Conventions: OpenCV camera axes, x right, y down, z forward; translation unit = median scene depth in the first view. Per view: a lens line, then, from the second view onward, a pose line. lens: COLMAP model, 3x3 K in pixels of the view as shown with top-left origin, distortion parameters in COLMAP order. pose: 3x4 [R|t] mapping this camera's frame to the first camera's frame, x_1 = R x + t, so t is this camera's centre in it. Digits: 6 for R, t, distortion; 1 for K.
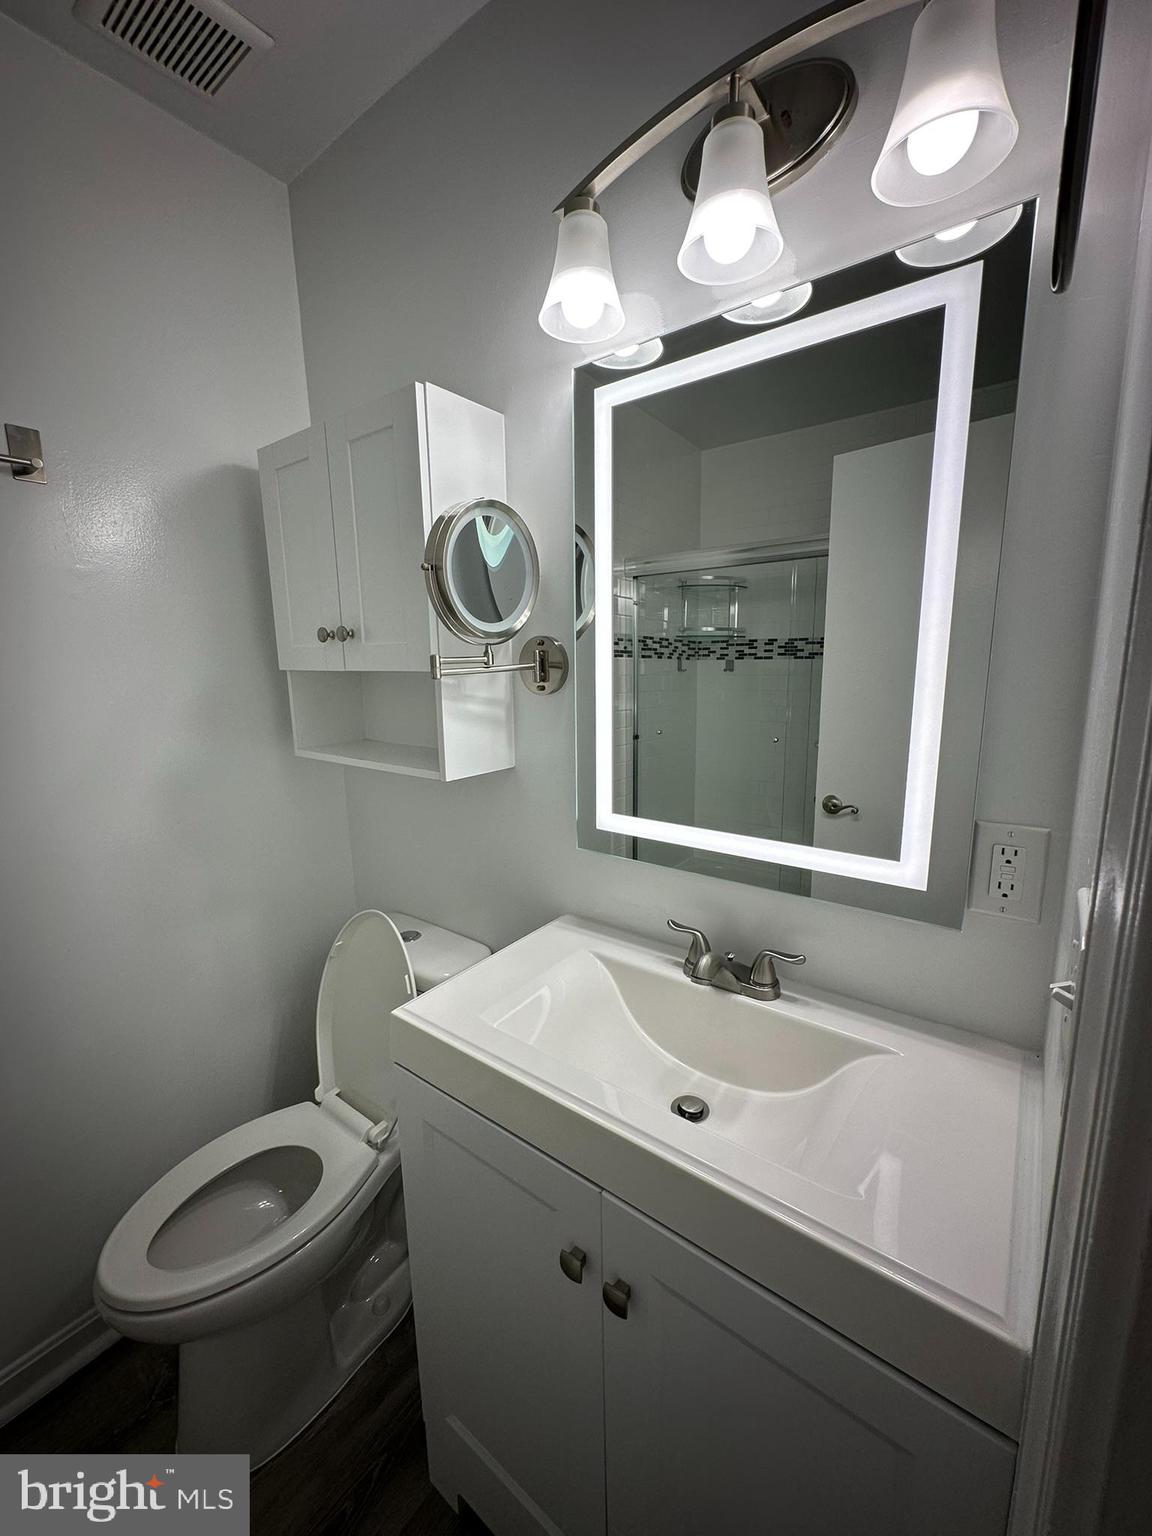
lens RADIAL K [[616.6, 0, 578.2], [0, 616.6, 768.4], [0, 0, 1]] dist [-0.002072, 0.000994]
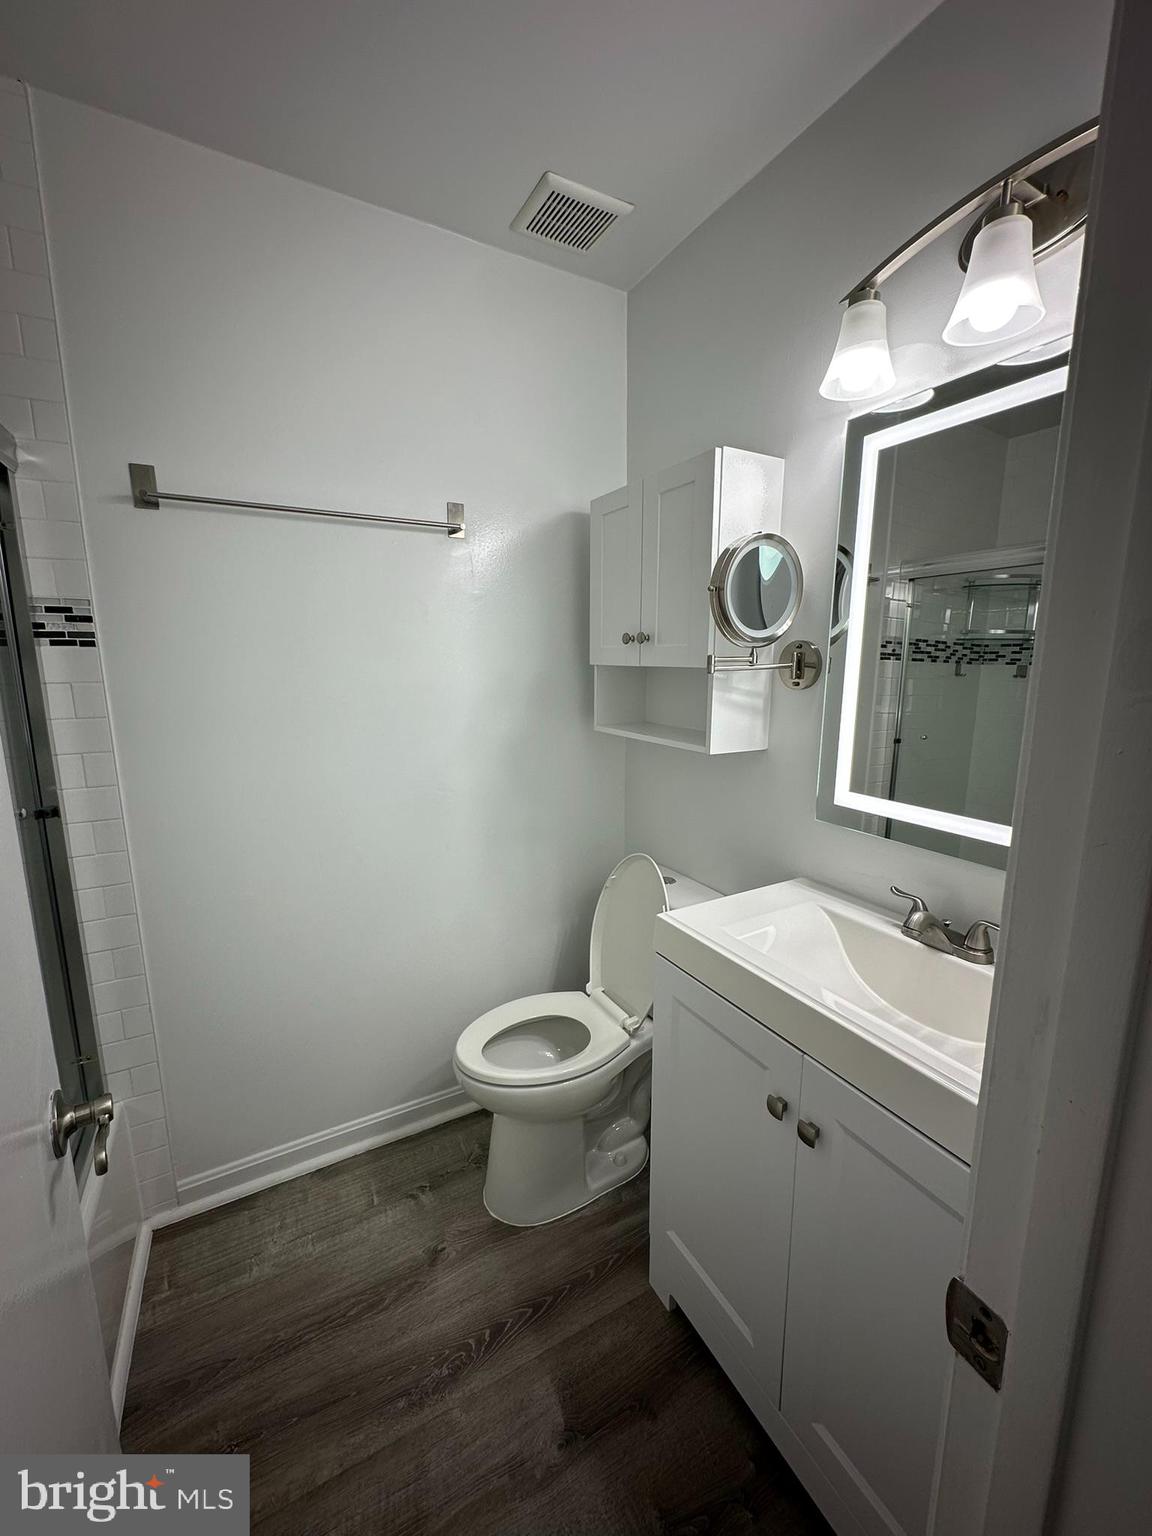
lens RADIAL K [[616.6, 0, 575.8], [0, 616.6, 768.6], [0, 0, 1]] dist [-0.002072, 0.000994]
pose [[0.914832, 0.087762, -0.394182, 0.037974], [-0.087559, 0.995987, 0.018540, 0.053425], [0.394228, 0.017553, 0.918845, -0.292295]]
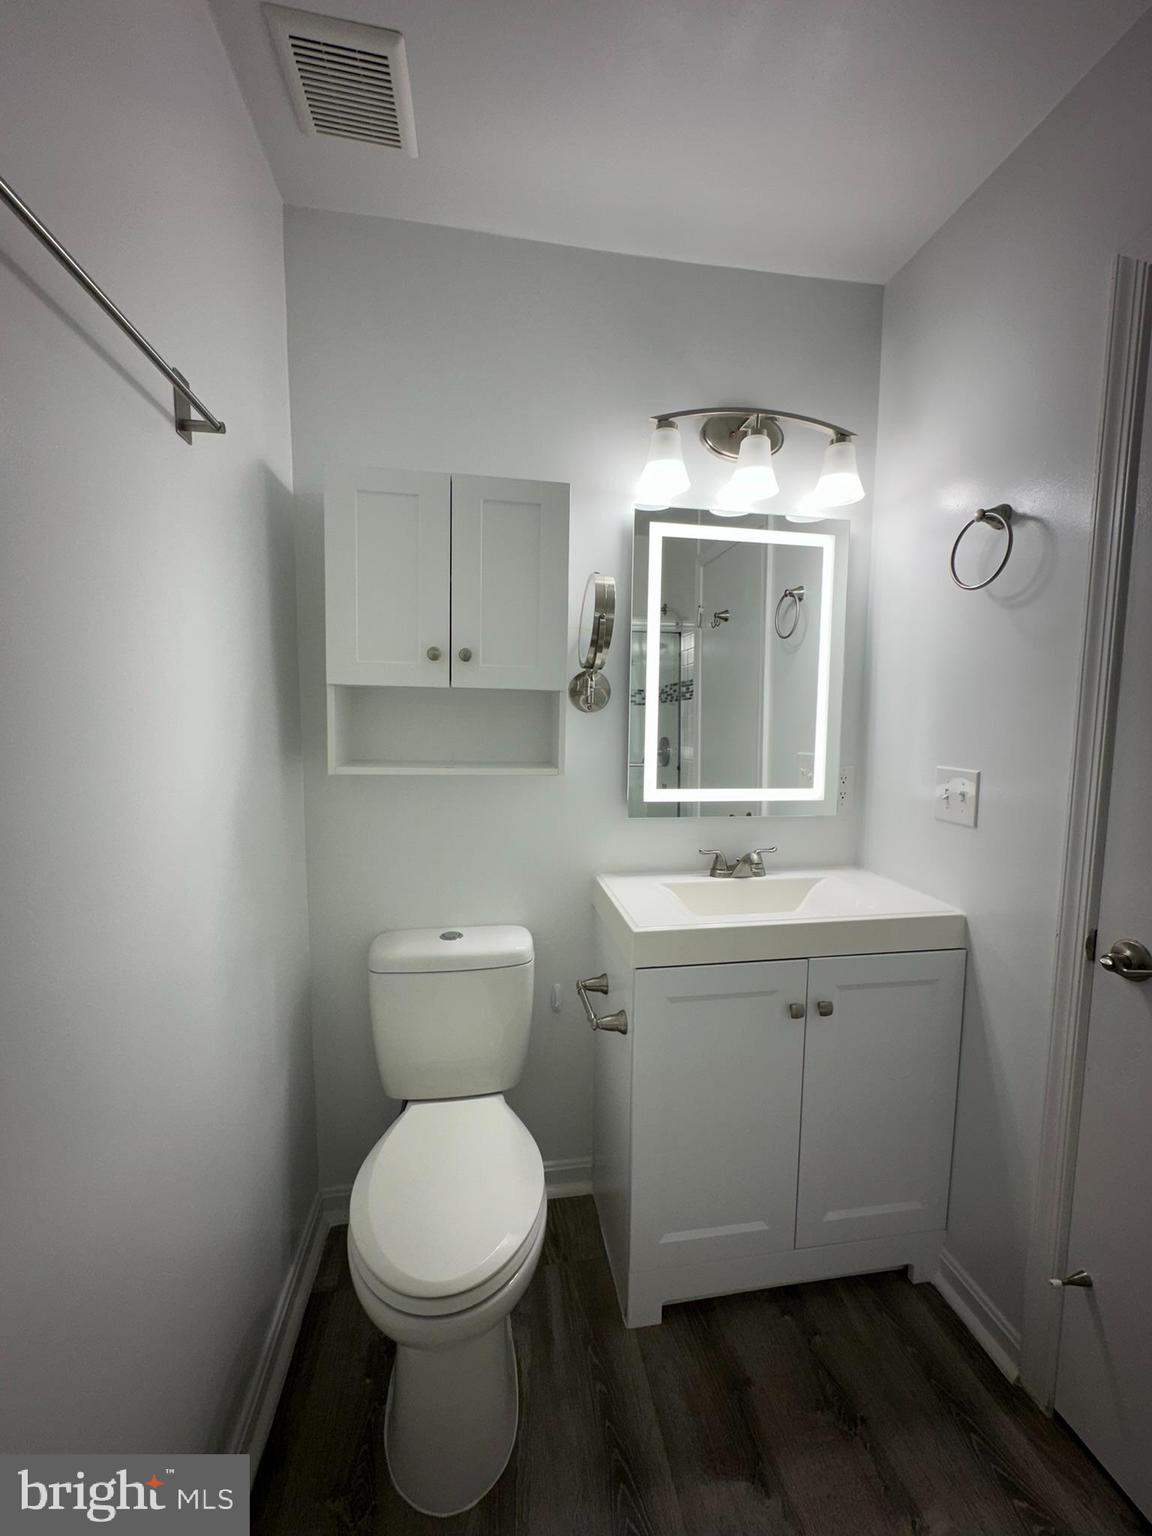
lens RADIAL K [[616.6, 0, 585.1], [0, 616.6, 764.3], [0, 0, 1]] dist [-0.002072, 0.000994]
pose [[0.676459, -0.034084, 0.735691, -1.192209], [0.104107, 0.993323, -0.049704, 0.070281], [-0.729085, 0.110213, 0.675491, 0.094090]]
